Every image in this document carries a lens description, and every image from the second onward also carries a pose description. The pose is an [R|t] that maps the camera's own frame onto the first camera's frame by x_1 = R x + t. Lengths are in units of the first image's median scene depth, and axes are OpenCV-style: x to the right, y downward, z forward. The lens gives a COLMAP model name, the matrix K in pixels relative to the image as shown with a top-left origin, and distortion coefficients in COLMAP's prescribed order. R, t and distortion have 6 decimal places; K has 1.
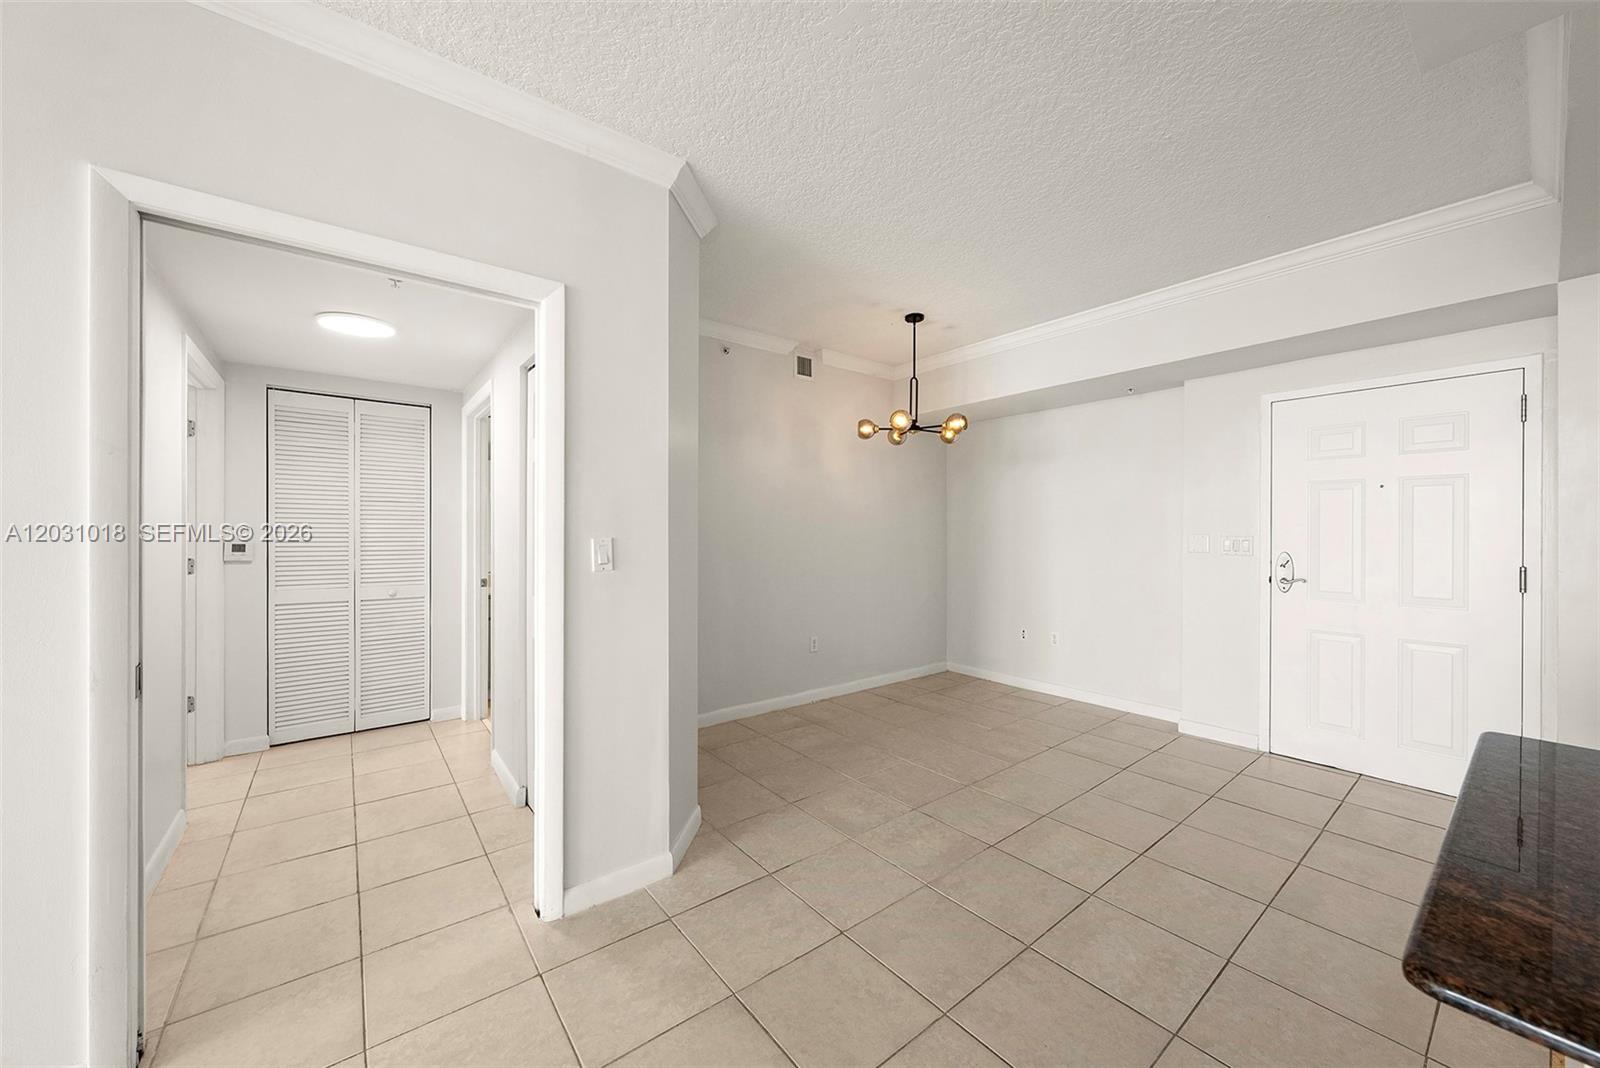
lens RADIAL K [[589.7, 0, 801.7], [0, 589.7, 532.0], [0, 0, 1]] dist [-0.005128, 0.000212]
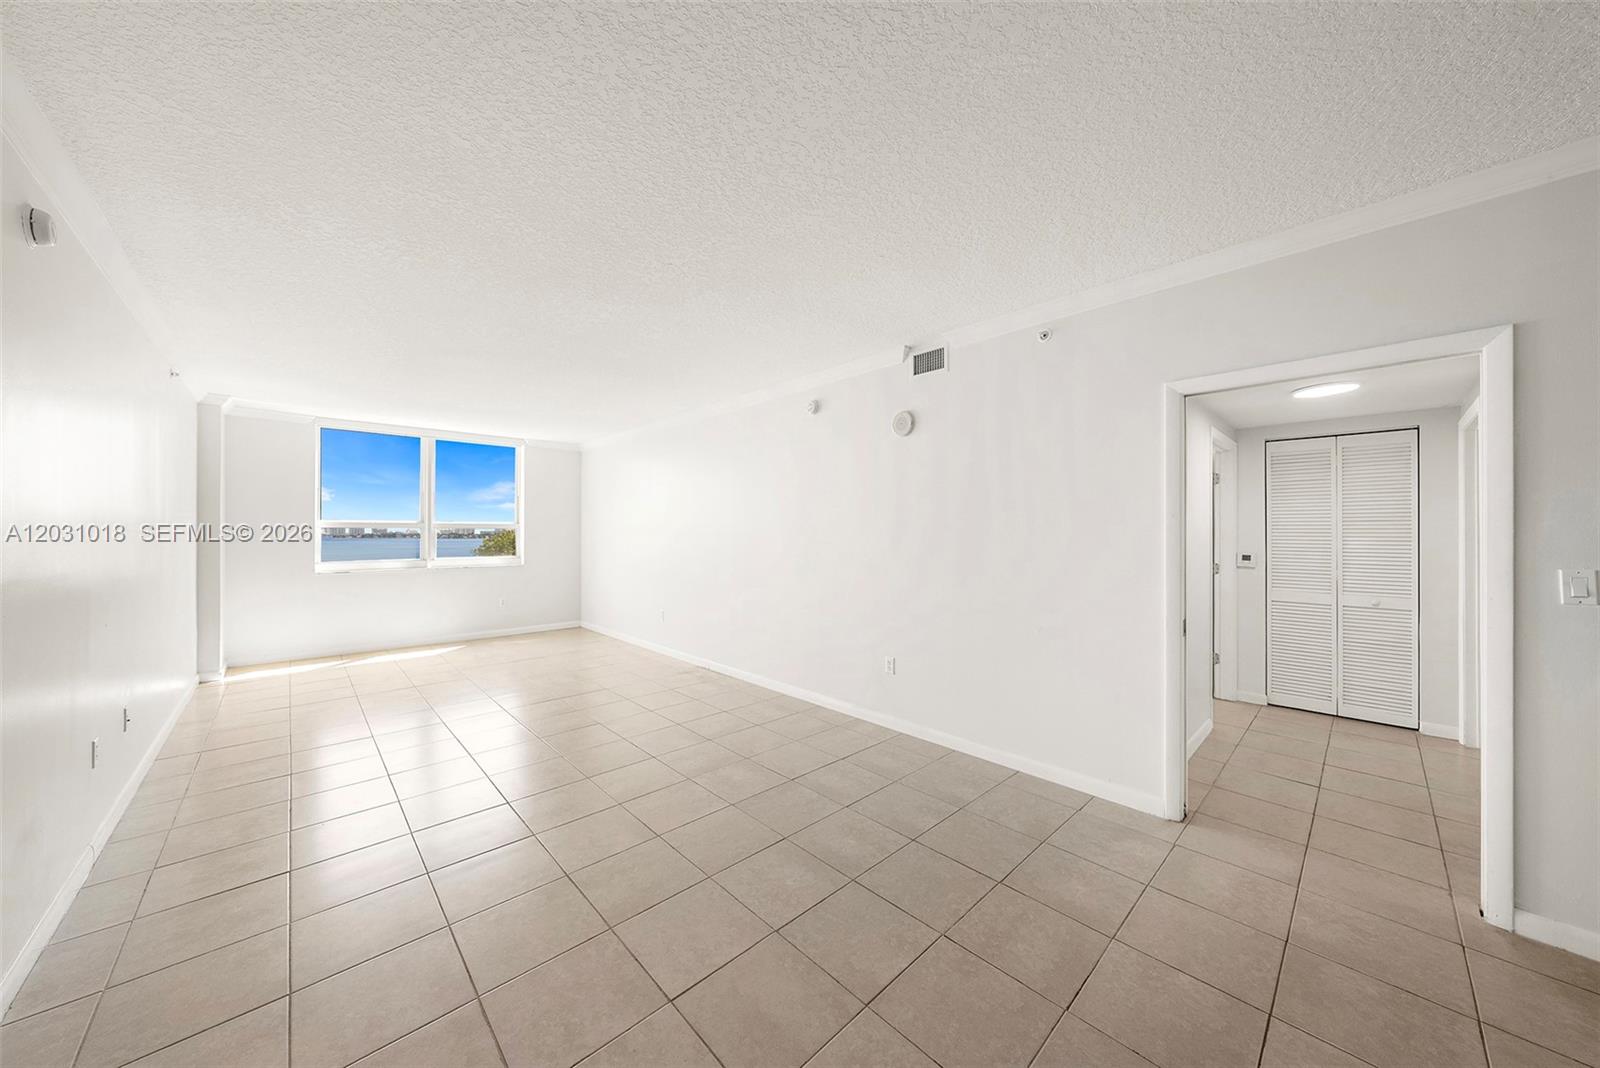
lens RADIAL K [[545.0, 0, 801.4], [0, 545.0, 530.5], [0, 0, 1]] dist [-0.006068, -0.000292]
pose [[0.096362, -0.005987, -0.995328, 0.263741], [-0.003434, 0.999974, -0.006347, -0.028081], [0.995340, 0.004030, 0.096339, -0.215337]]
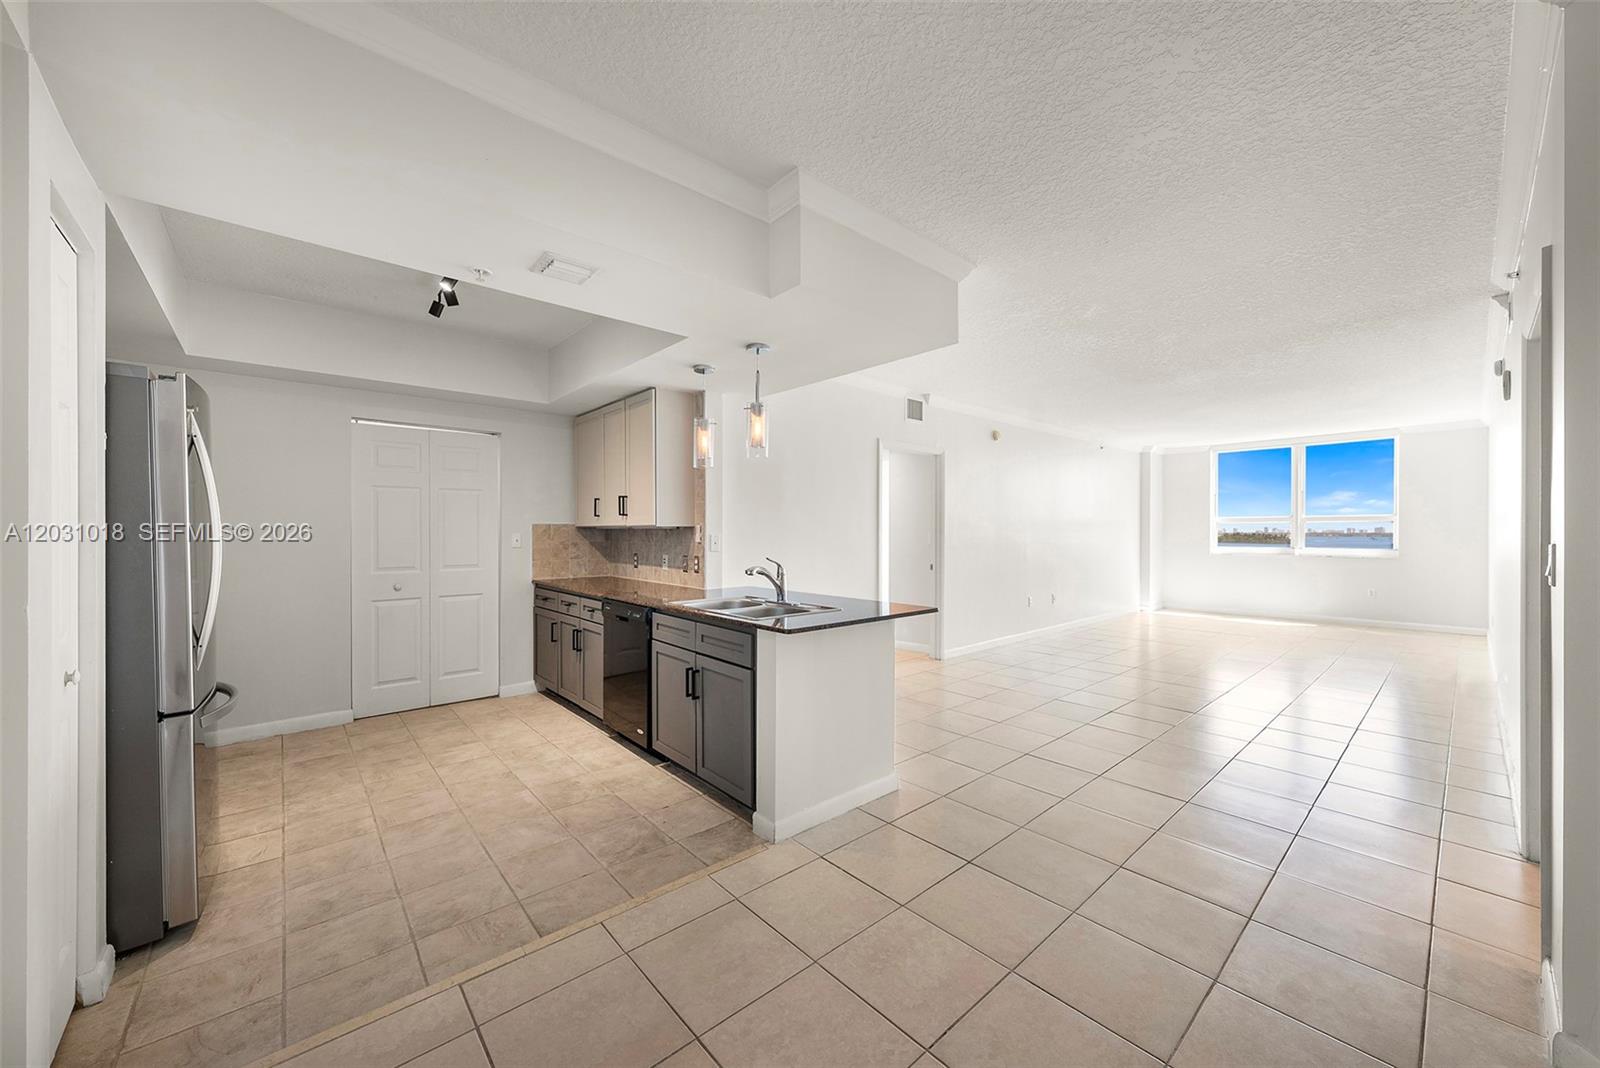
lens RADIAL K [[589.7, 0, 809.7], [0, 589.7, 538.5], [0, 0, 1]] dist [-0.005128, 0.000212]
pose [[-0.997178, 0.000768, -0.075074, 0.460238], [-0.000153, 0.999925, 0.012259, -0.003284], [0.075078, 0.012236, -0.997103, 1.075062]]
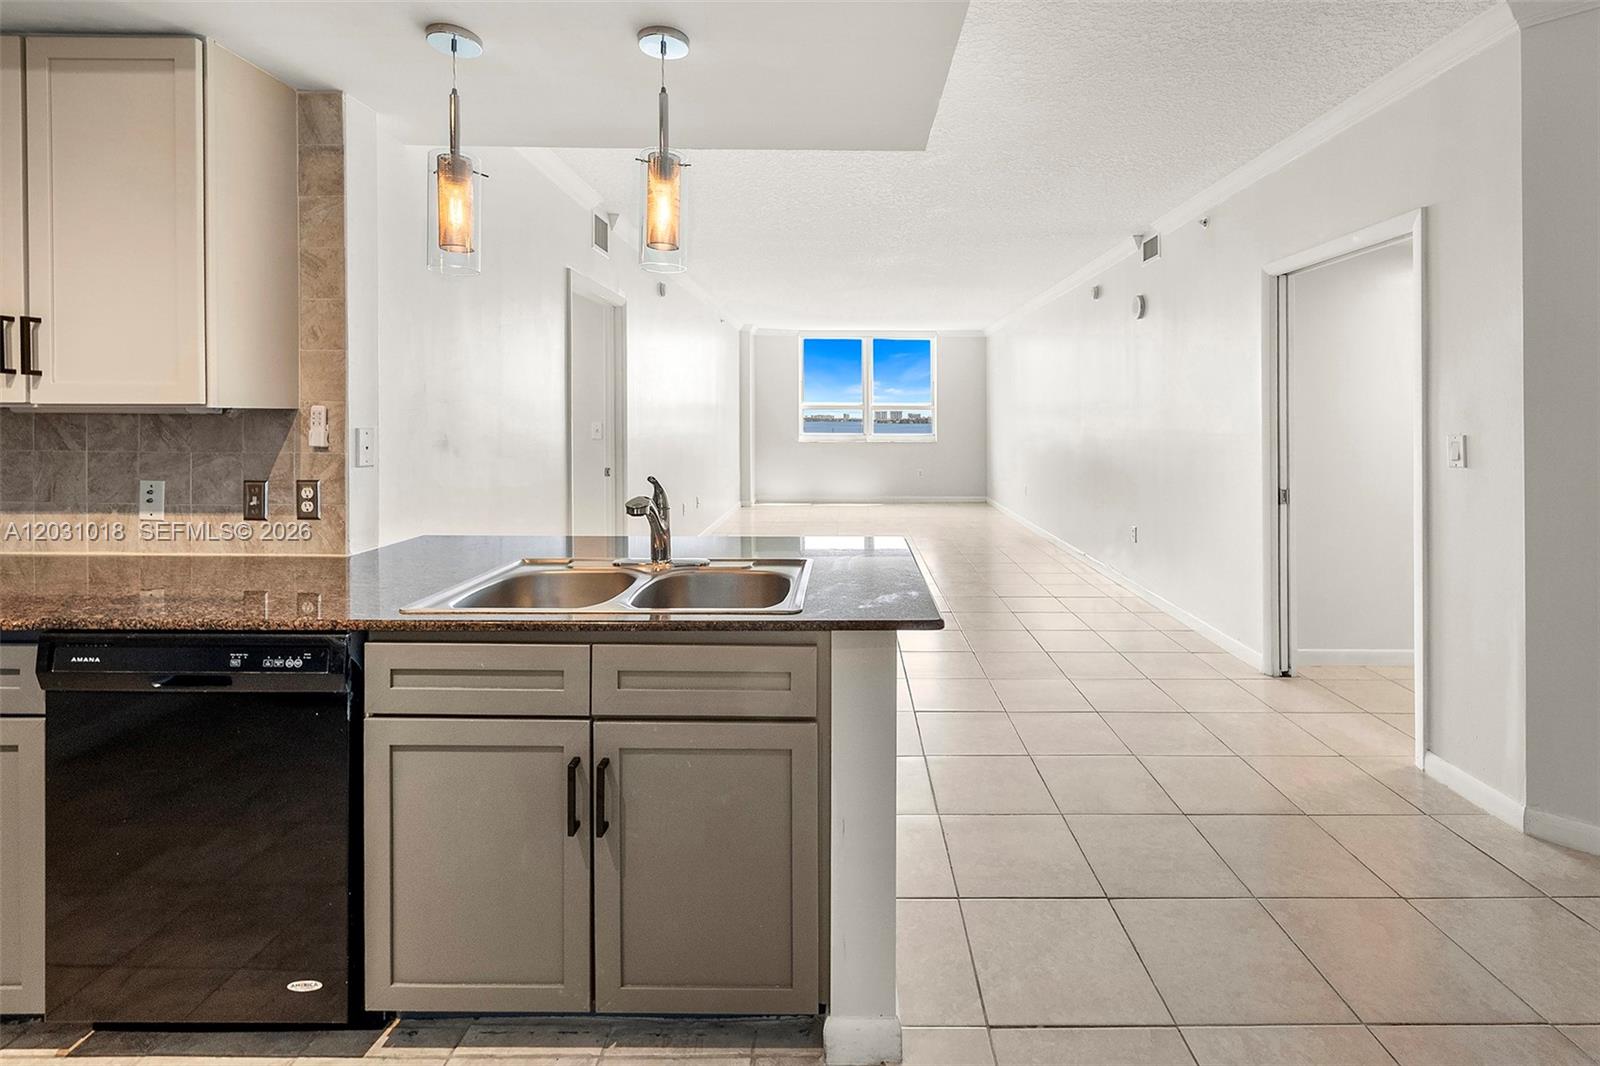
lens RADIAL K [[701.0, 0, 856.3], [0, 701.0, 423.7], [0, 0, 1]] dist [0.003628, -0.001361]
pose [[-0.601553, 0.004088, -0.798822, 0.810277], [-0.005981, 0.999936, 0.009621, -0.009061], [0.798810, 0.010565, -0.601490, 0.577412]]
